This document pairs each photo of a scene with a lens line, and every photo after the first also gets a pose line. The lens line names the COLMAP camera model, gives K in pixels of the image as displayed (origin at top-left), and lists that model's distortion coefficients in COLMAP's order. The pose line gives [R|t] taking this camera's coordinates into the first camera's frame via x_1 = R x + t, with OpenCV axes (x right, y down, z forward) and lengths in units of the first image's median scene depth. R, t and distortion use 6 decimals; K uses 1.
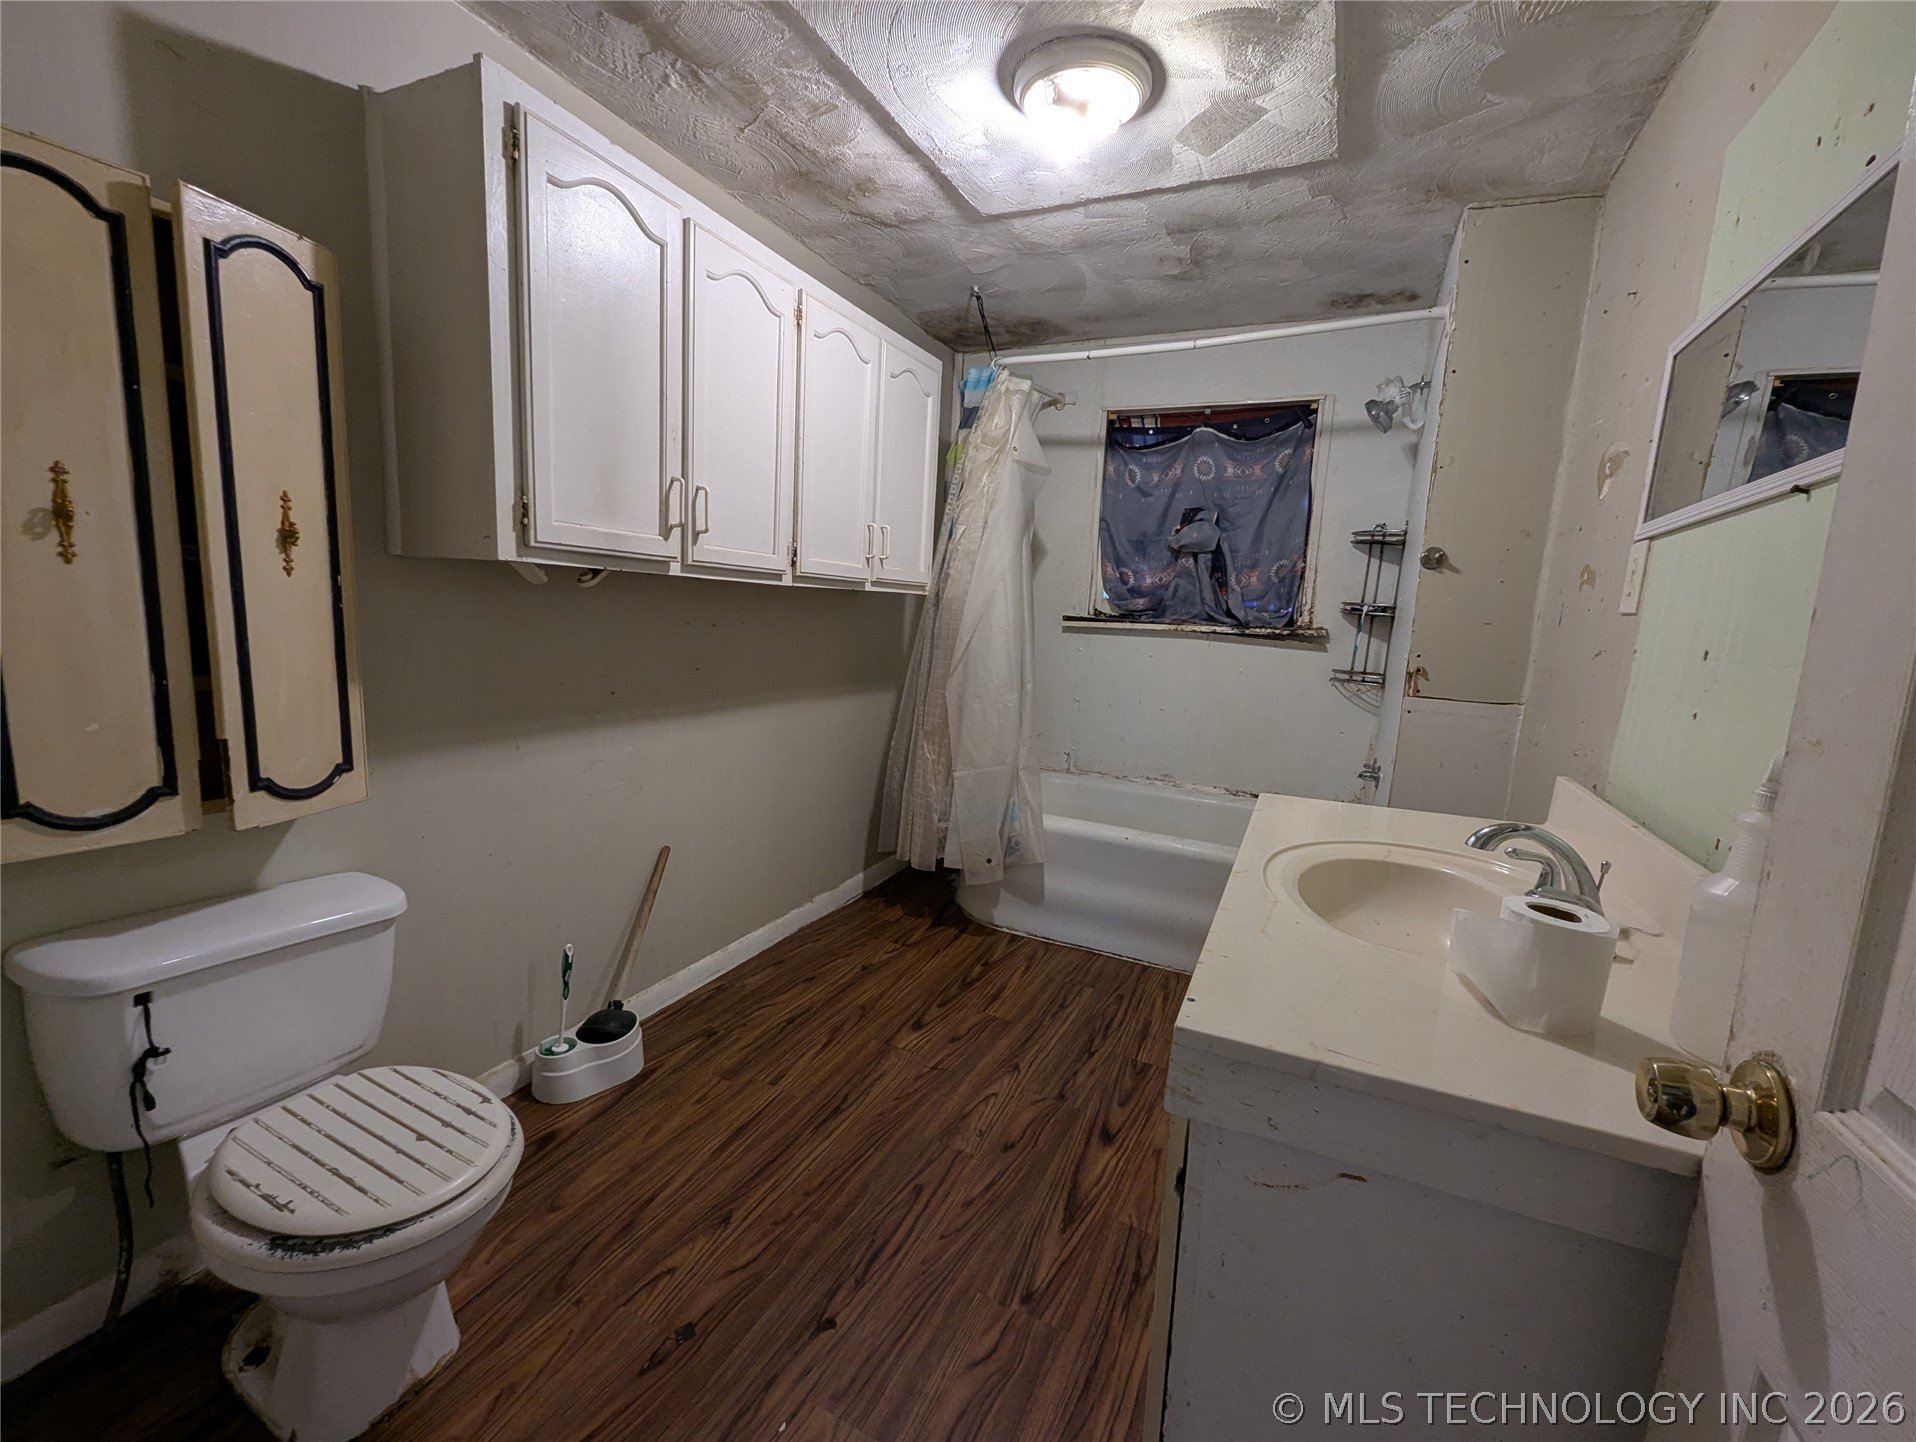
lens RADIAL K [[797.6, 0, 961.3], [0, 797.6, 718.0], [0, 0, 1]] dist [0.003151, -0.000373]
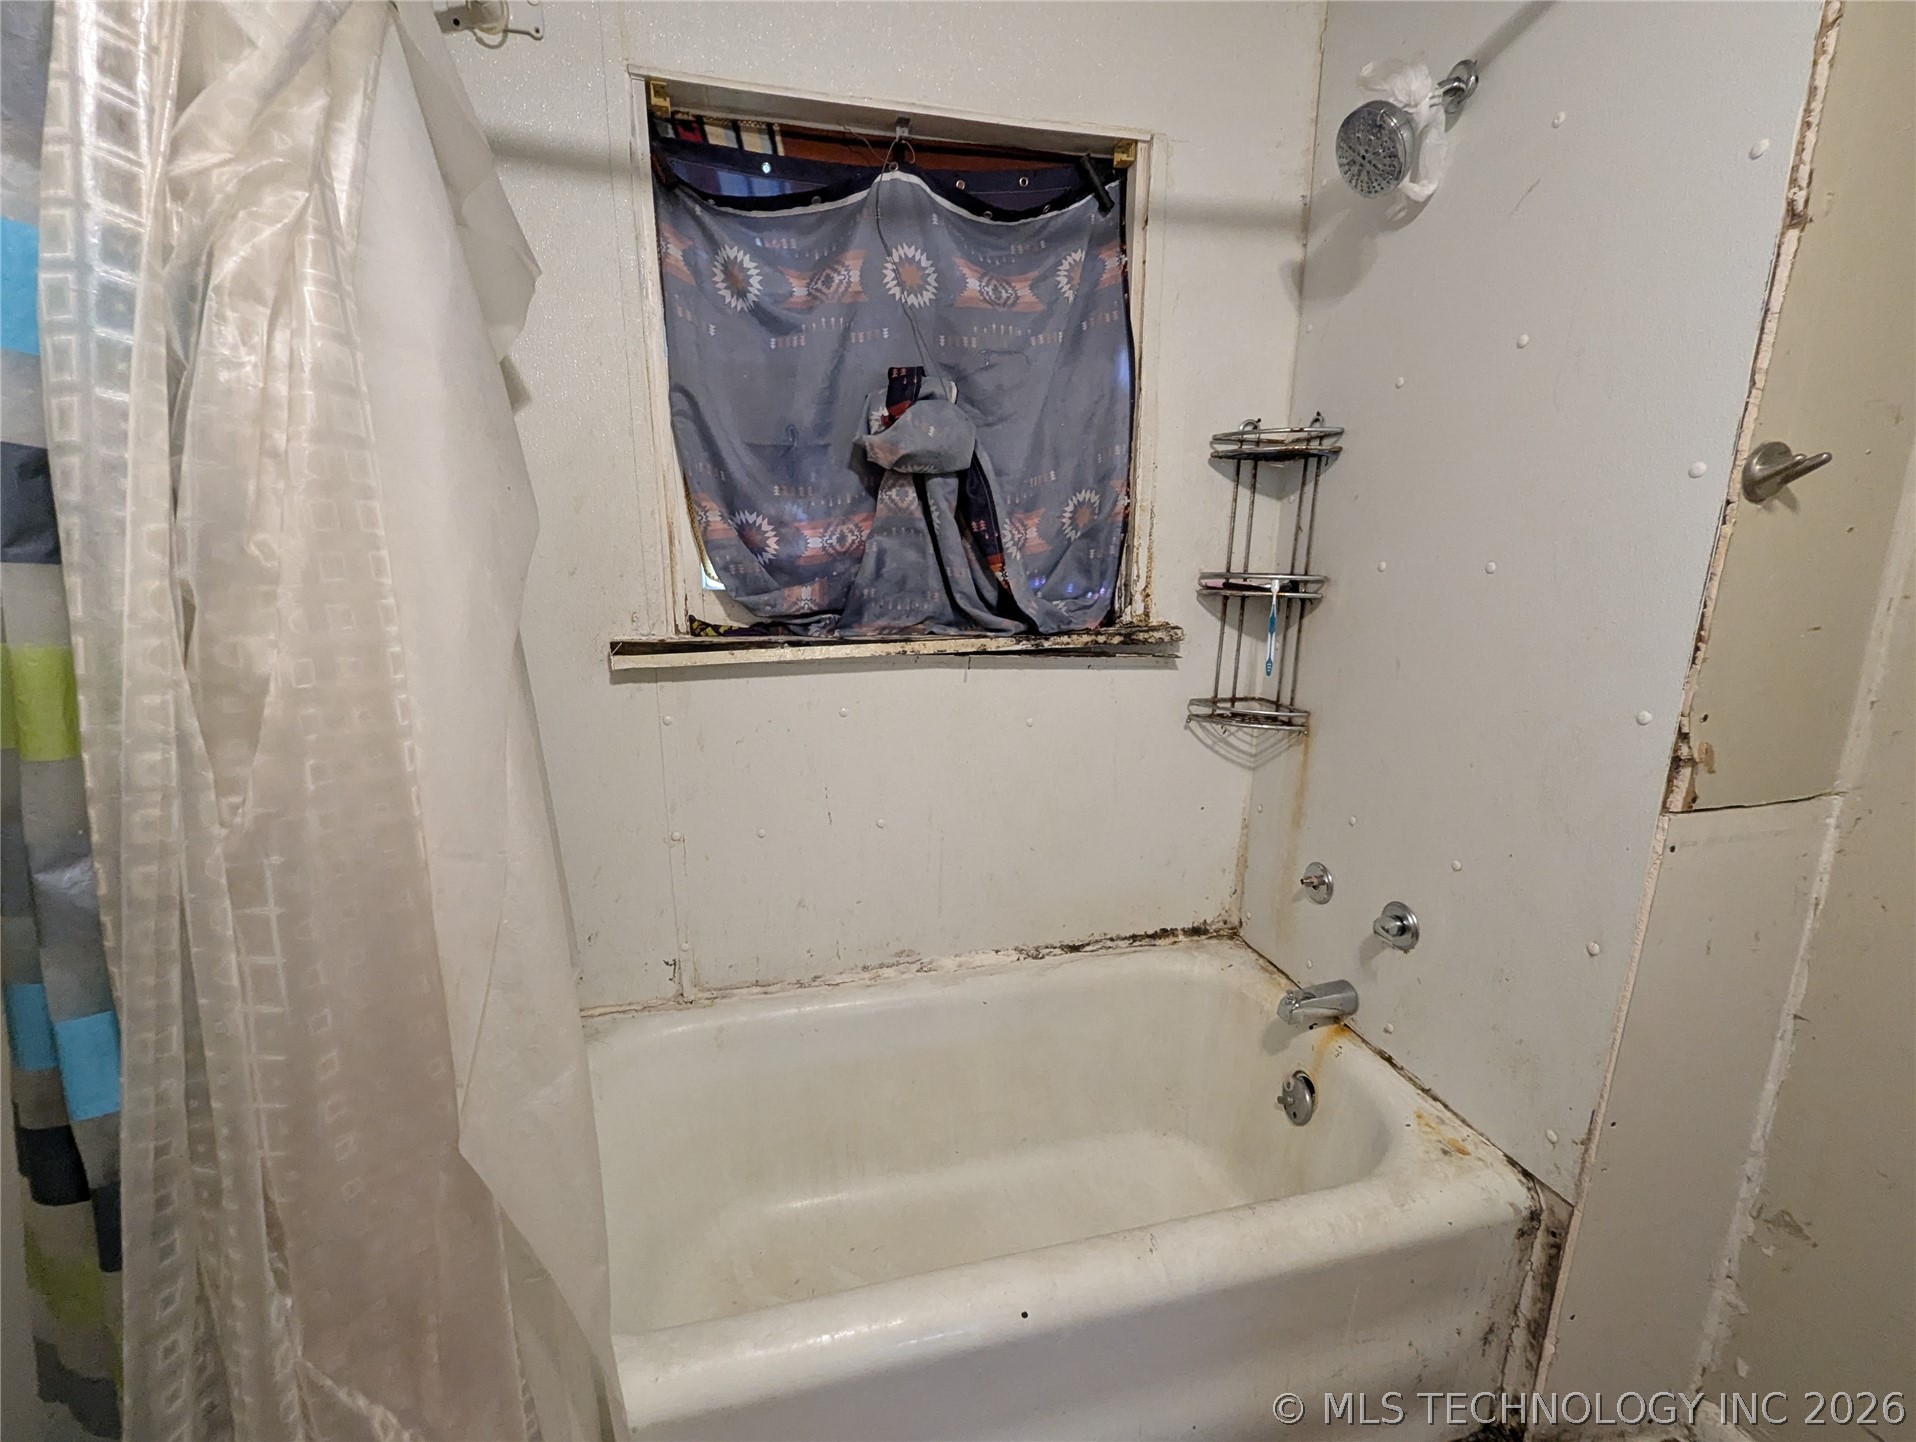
lens RADIAL K [[797.6, 0, 946.9], [0, 797.6, 729.2], [0, 0, 1]] dist [0.003151, -0.000373]
pose [[0.763986, -0.185442, 0.618011, 0.007055], [0.132315, 0.982481, 0.131238, -0.125694], [-0.631521, -0.018492, 0.775138, 0.647801]]
